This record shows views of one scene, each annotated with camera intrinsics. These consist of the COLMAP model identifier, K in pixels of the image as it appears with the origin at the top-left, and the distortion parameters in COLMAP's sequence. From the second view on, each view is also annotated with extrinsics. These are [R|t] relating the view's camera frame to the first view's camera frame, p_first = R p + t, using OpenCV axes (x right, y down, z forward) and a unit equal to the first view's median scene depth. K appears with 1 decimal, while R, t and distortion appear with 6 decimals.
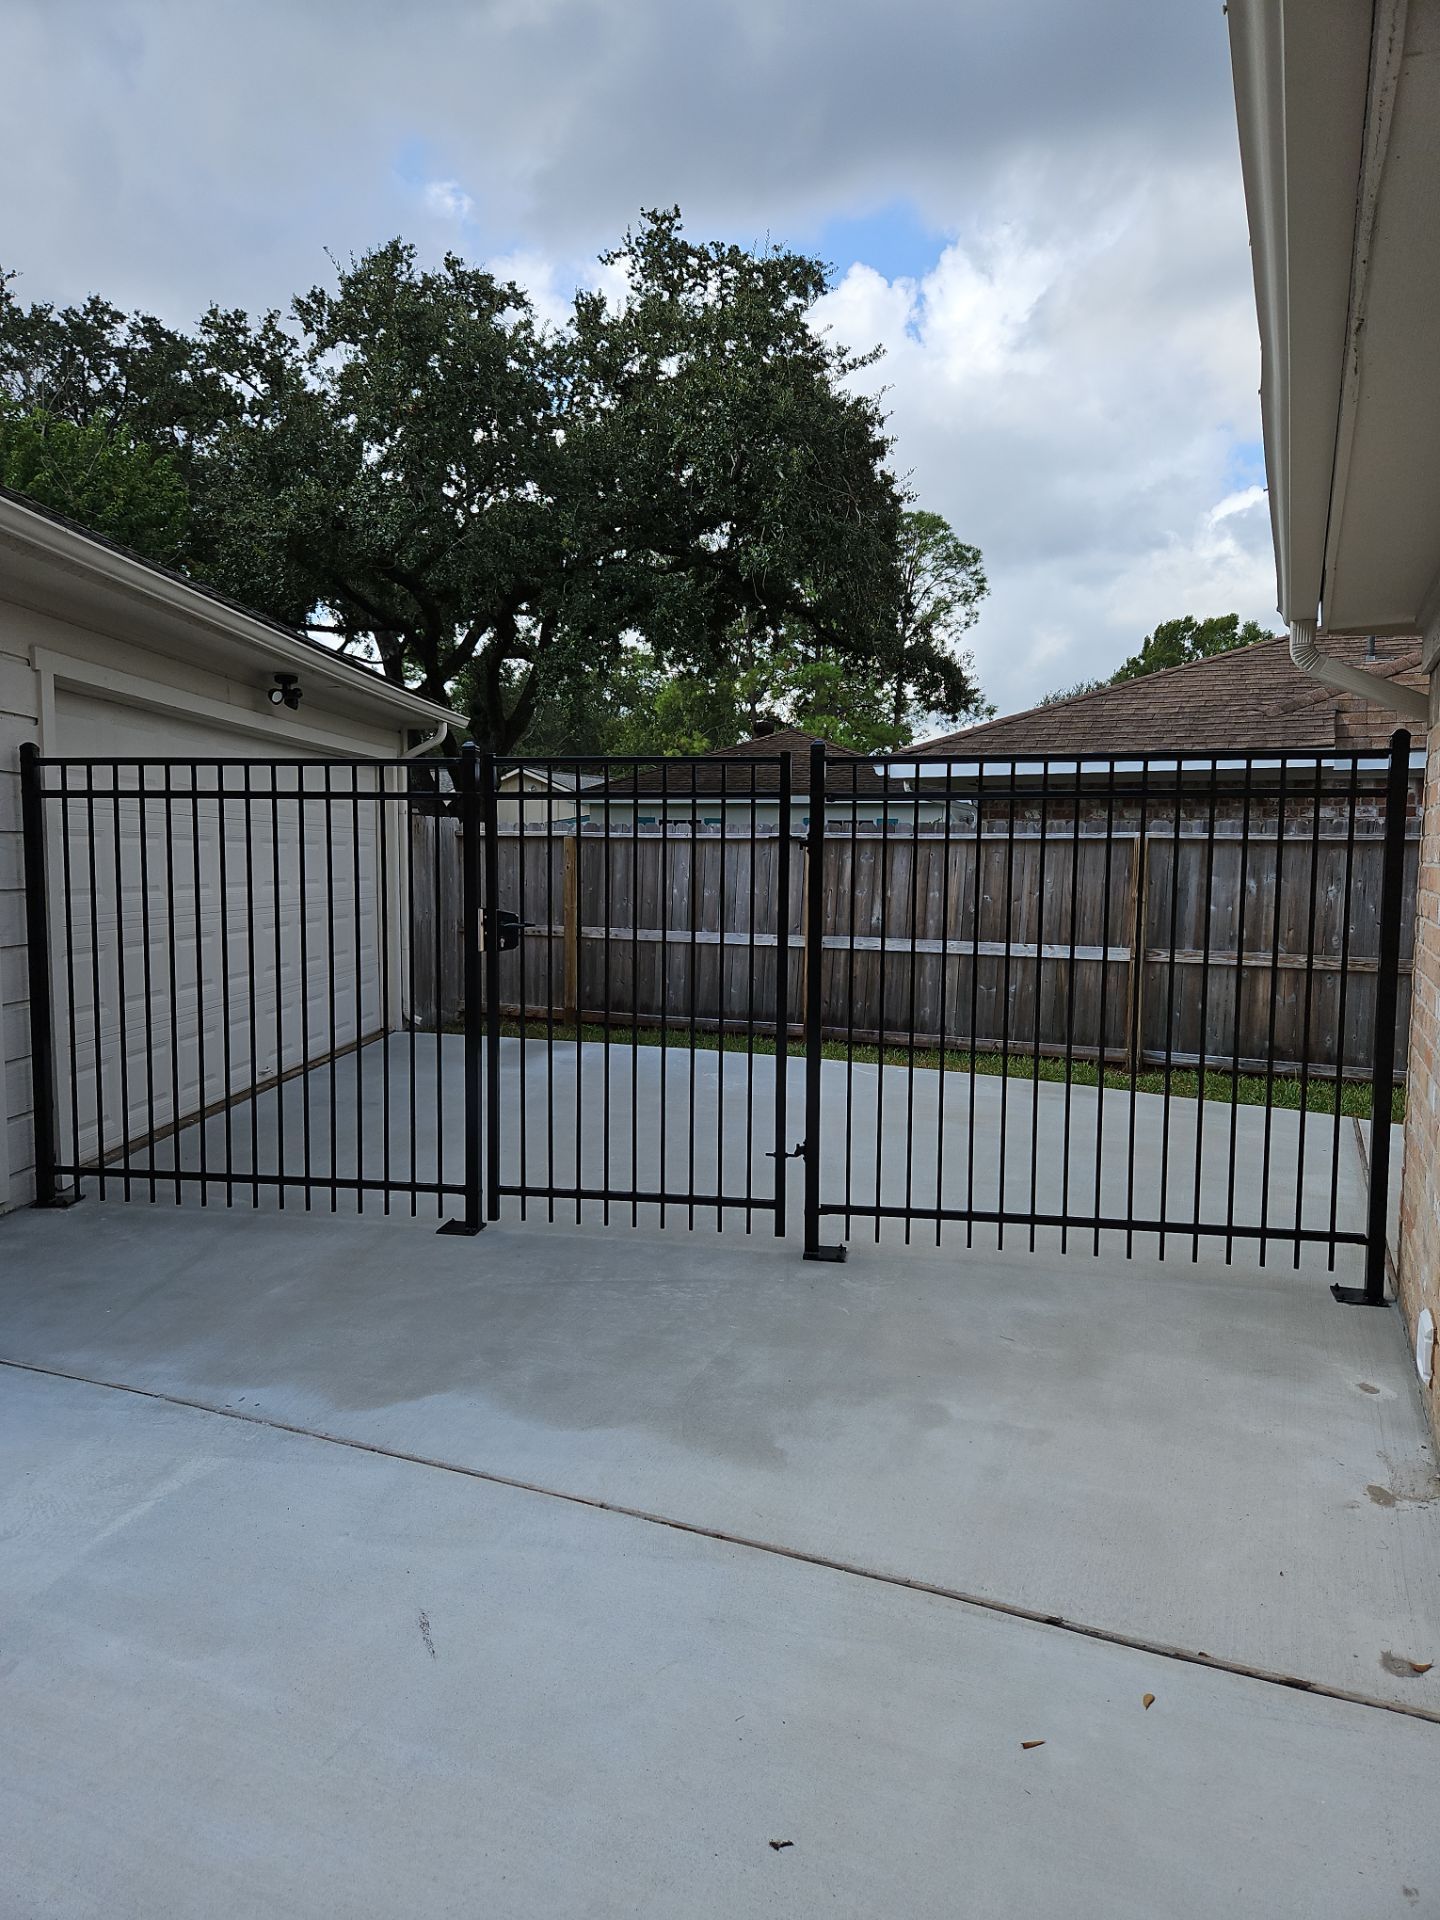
lens RADIAL K [[1292.3, 0, 696.8], [0, 1292.3, 948.2], [0, 0, 1]] dist [0.083093, -0.074168]
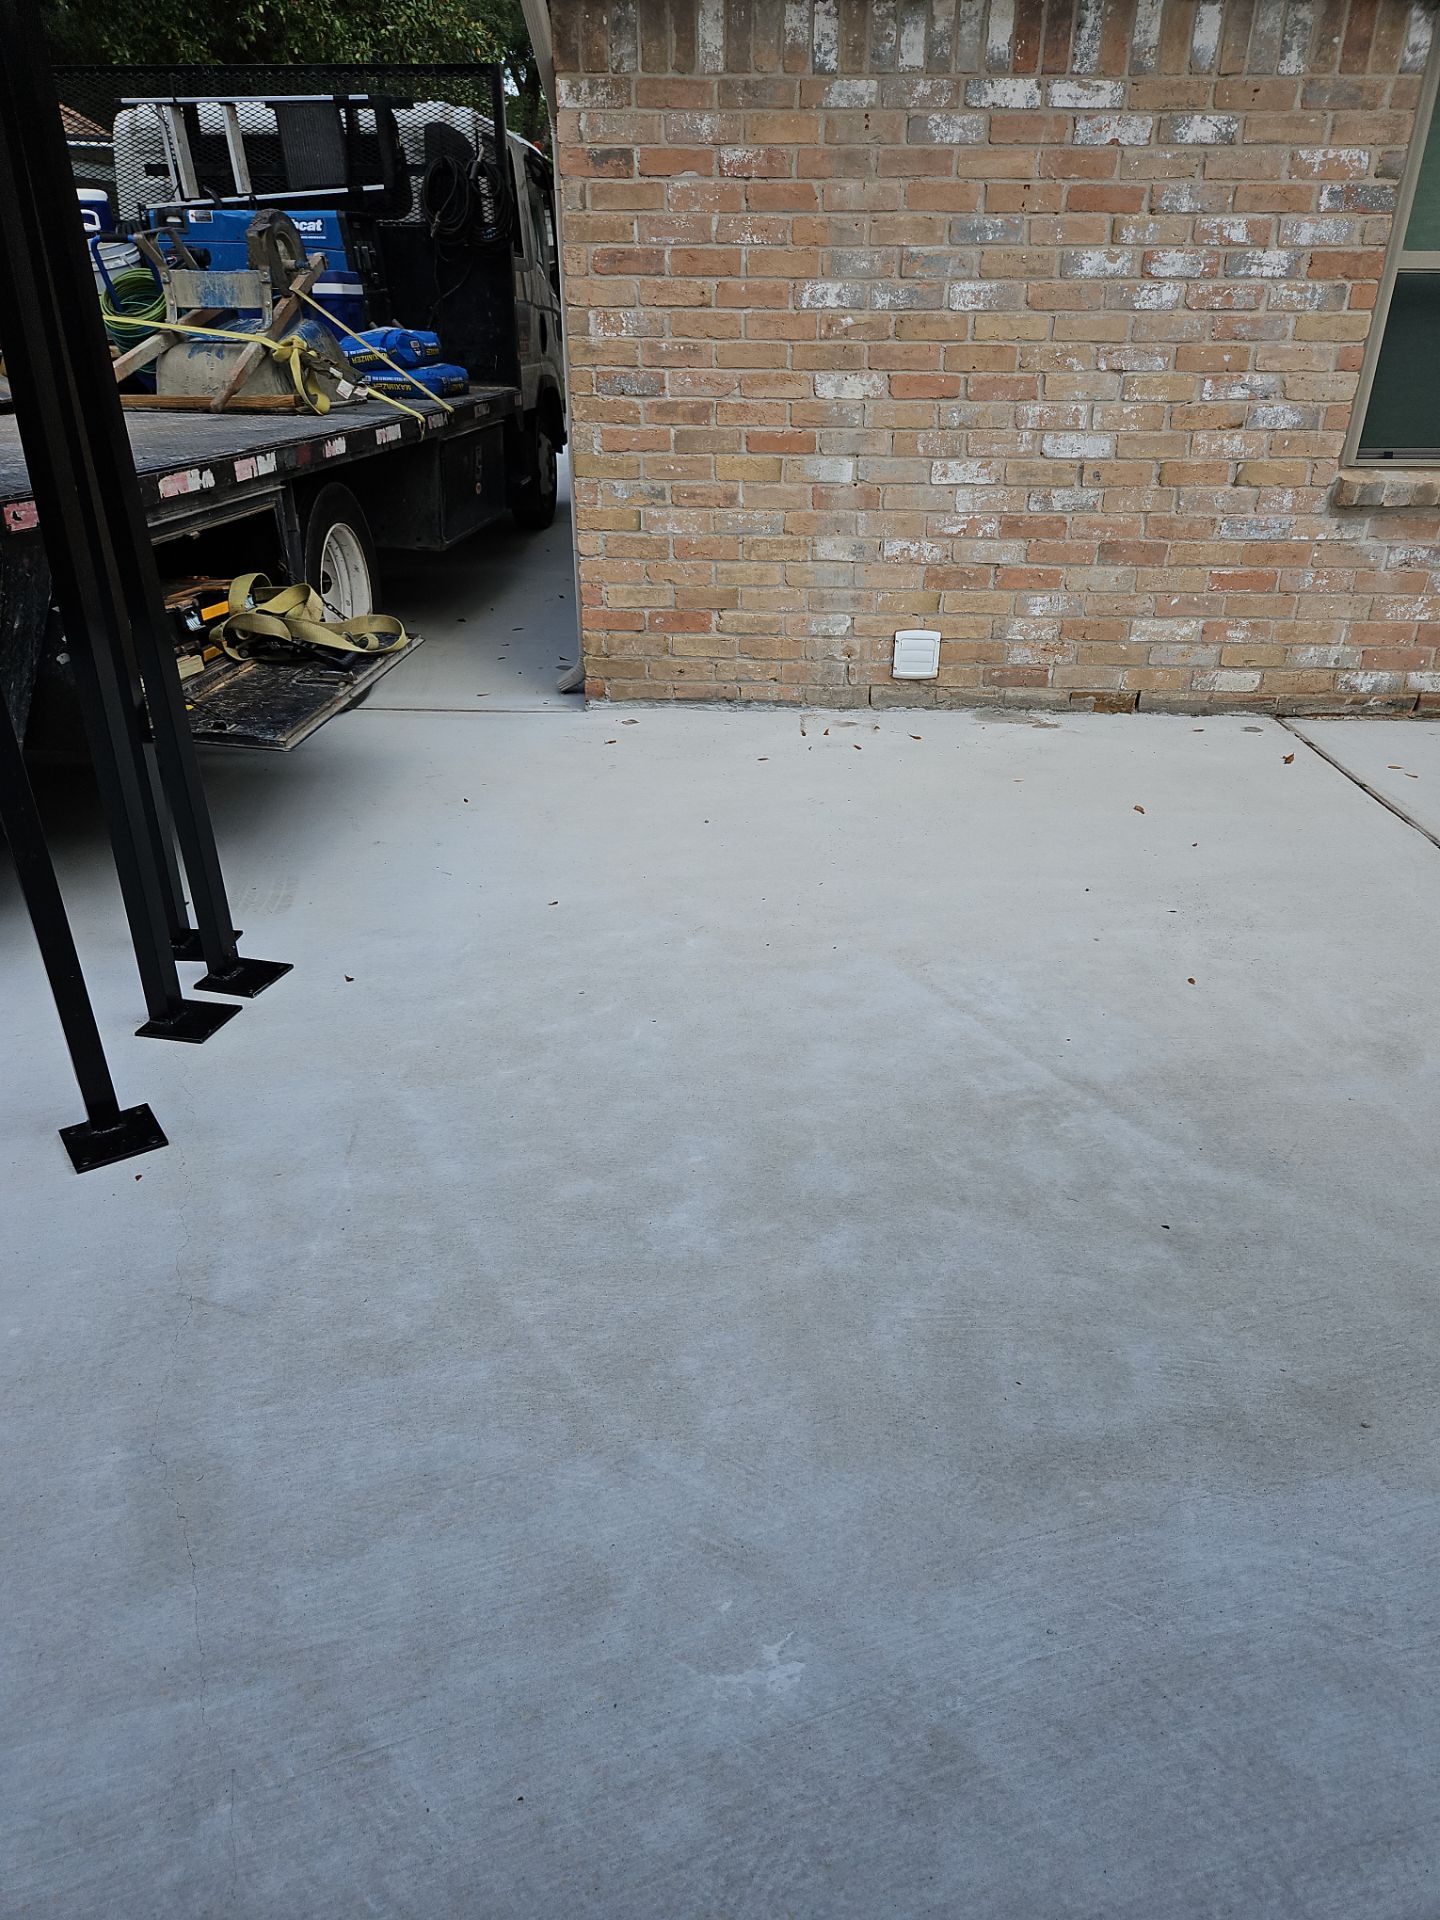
lens RADIAL K [[1287.0, 0, 708.2], [0, 1287.0, 971.5], [0, 0, 1]] dist [0.080256, -0.065850]
pose [[-0.370527, -0.444255, 0.815688, -0.233902], [0.058702, 0.865240, 0.497909, -0.037252], [-0.926965, 0.232371, -0.294516, 0.638224]]
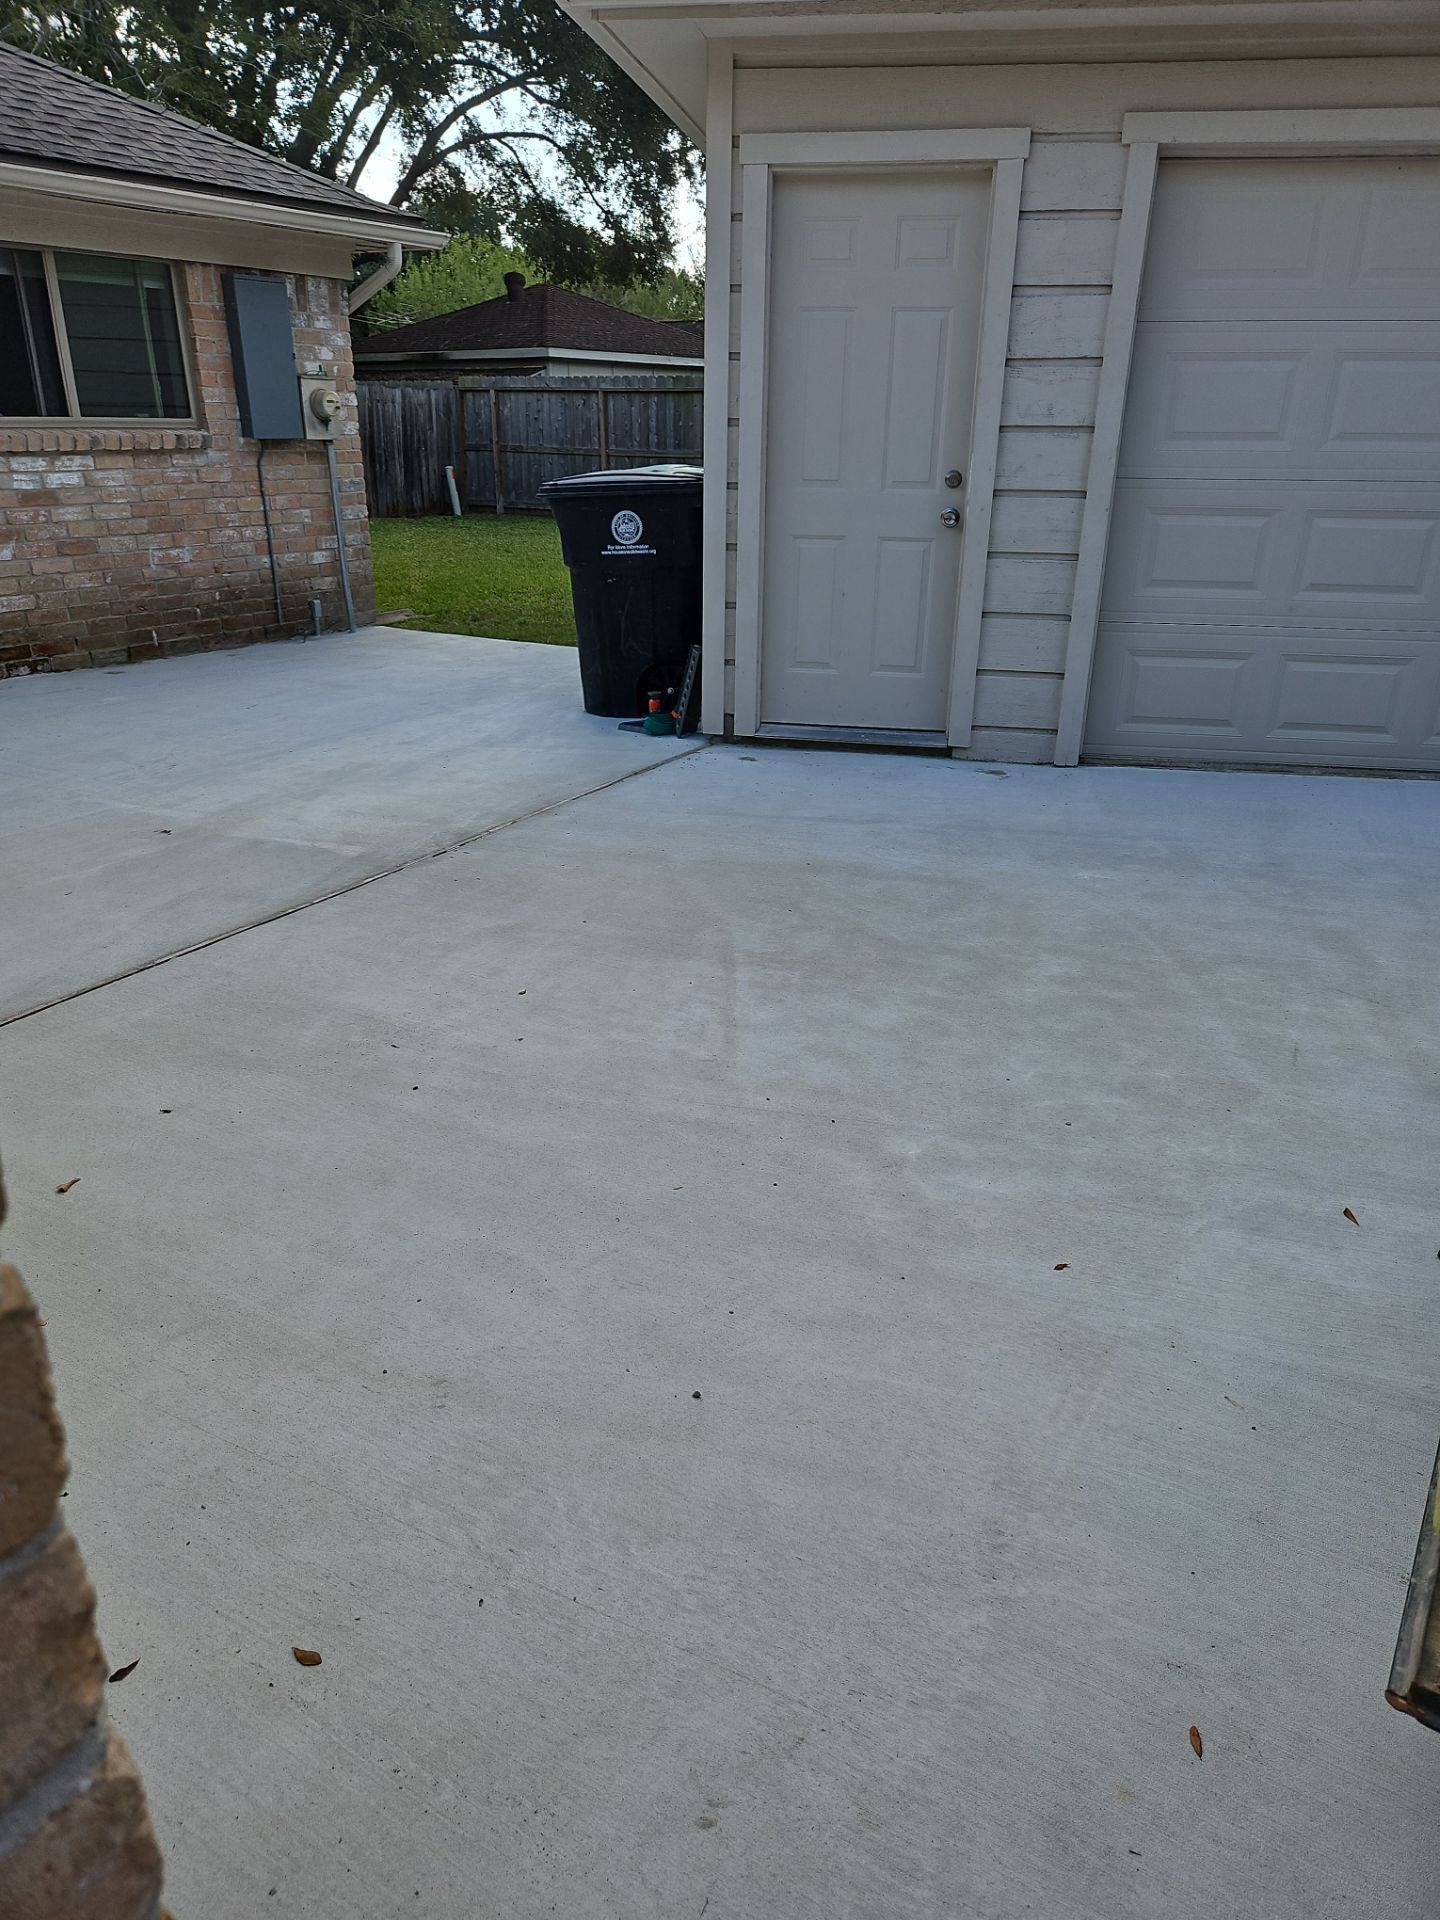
lens RADIAL K [[1284.9, 0, 711.0], [0, 1284.9, 963.6], [0, 0, 1]] dist [0.074453, -0.060995]
pose [[-0.122718, 0.373748, -0.919376, 0.298055], [-0.085671, 0.918931, 0.385002, -0.017830], [0.988737, 0.126011, -0.080750, 0.514154]]
